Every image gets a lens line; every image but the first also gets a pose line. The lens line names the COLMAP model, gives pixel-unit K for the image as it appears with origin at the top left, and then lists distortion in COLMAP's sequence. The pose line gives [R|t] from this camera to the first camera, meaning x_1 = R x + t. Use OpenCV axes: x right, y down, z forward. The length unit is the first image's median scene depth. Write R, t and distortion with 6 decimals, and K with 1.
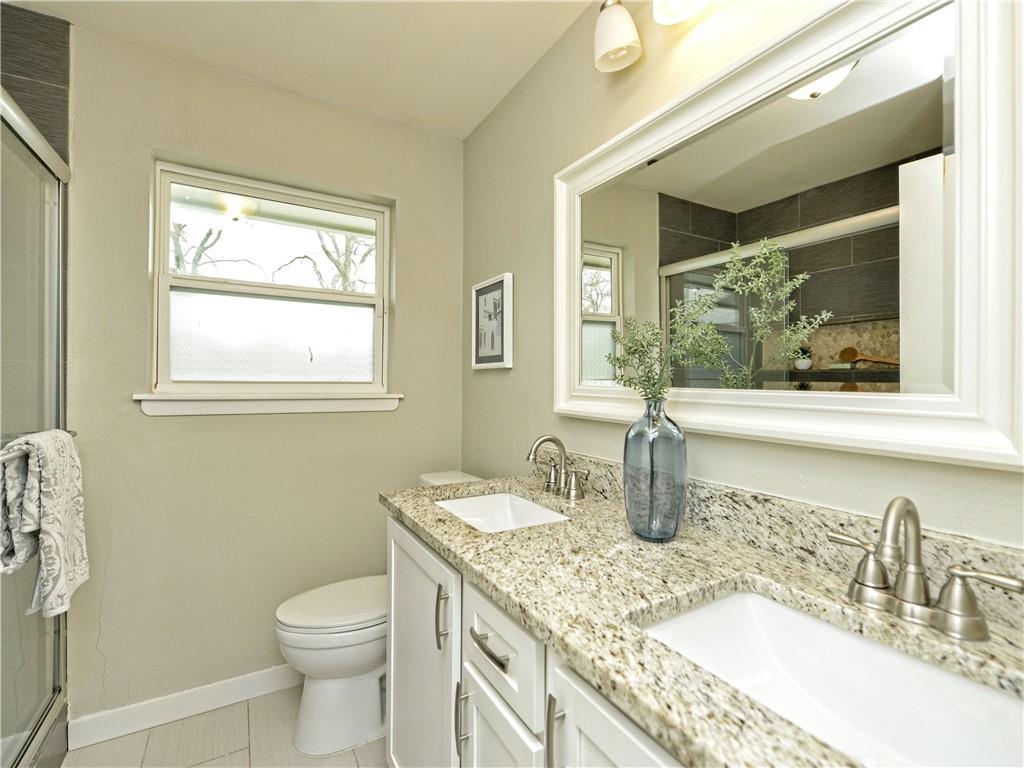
lens RADIAL K [[472.9, 0, 516.6], [0, 472.9, 380.7], [0, 0, 1]] dist [-0.003758, -0.000339]
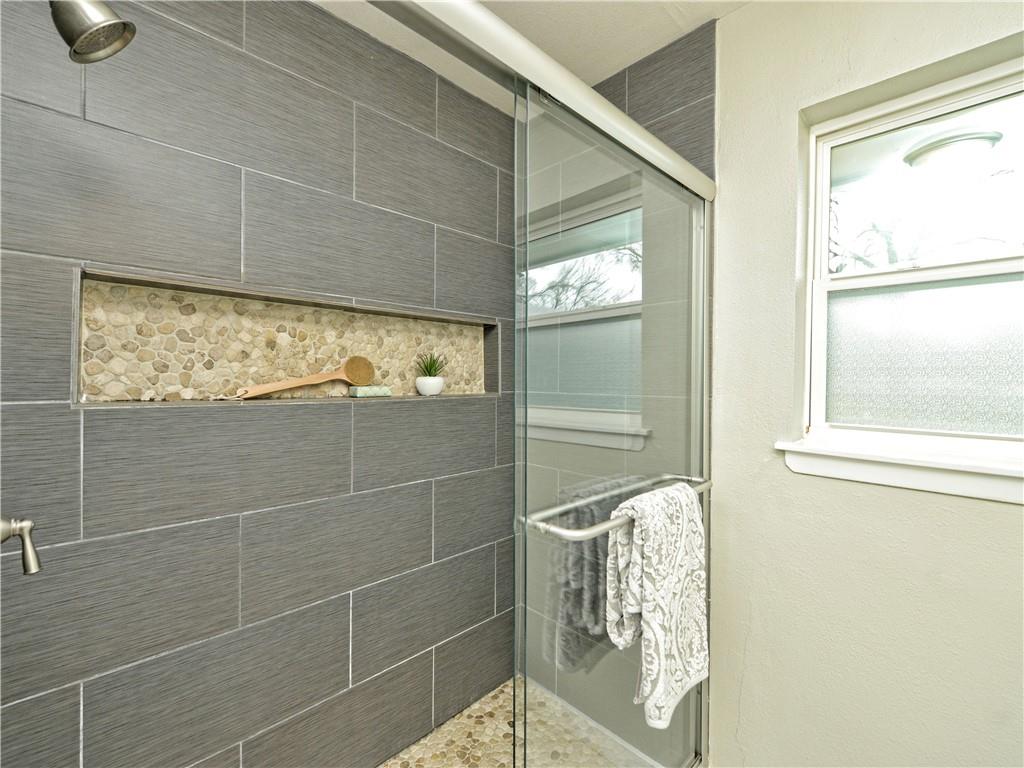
lens RADIAL K [[448.3, 0, 510.4], [0, 448.3, 384.2], [0, 0, 1]] dist [-0.000740, 0.000212]
pose [[0.238266, 0.004721, -0.971189, -0.253419], [-0.003751, 0.999985, 0.003941, -0.083257], [0.971193, 0.002704, 0.238280, 0.500696]]
